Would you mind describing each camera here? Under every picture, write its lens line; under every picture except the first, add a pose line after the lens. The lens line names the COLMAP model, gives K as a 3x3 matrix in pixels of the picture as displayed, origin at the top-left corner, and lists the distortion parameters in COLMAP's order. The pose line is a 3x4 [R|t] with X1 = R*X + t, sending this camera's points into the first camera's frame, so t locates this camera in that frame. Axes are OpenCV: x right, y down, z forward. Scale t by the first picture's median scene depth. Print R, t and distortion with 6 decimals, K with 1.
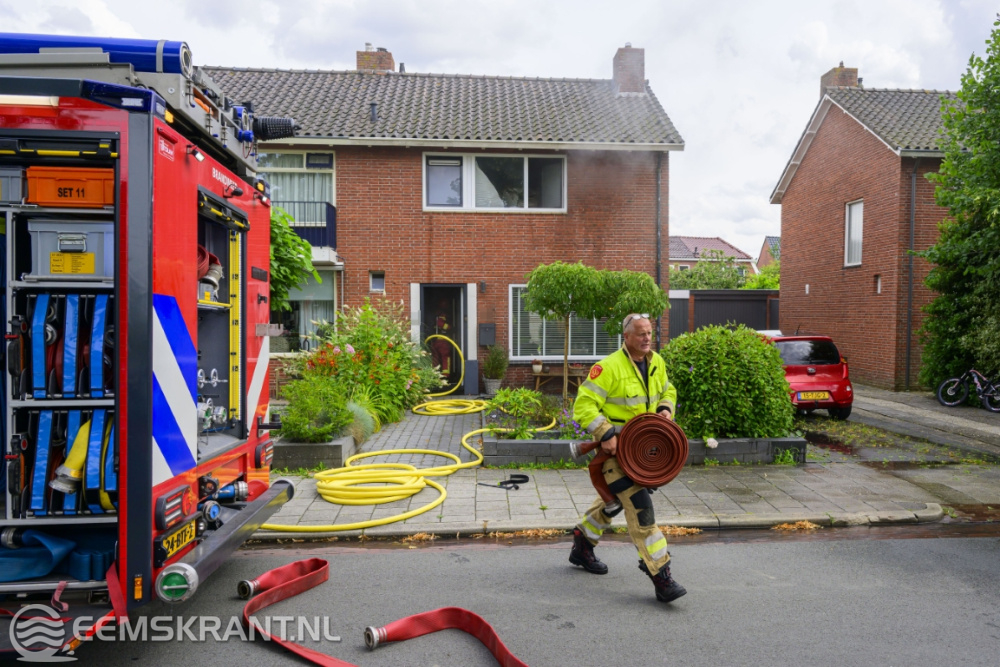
lens RADIAL K [[755.5, 0, 545.6], [0, 755.5, 331.3], [0, 0, 1]] dist [0.015651, 0.000030]
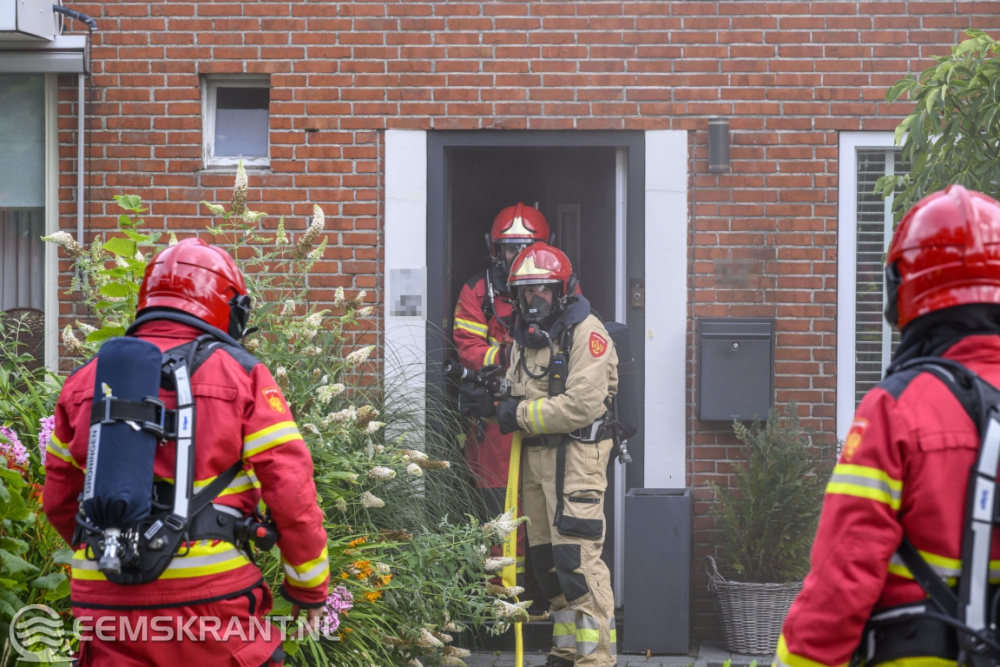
lens RADIAL K [[3197.7, 0, 502.5], [0, 3197.7, 354.8], [0, 0, 1]] dist [0.101302, -0.475338]
pose [[0.984802, 0.009689, -0.173412, 0.014508], [-0.008717, 0.999942, 0.006363, -0.005374], [0.173463, -0.004755, 0.984829, 0.100154]]
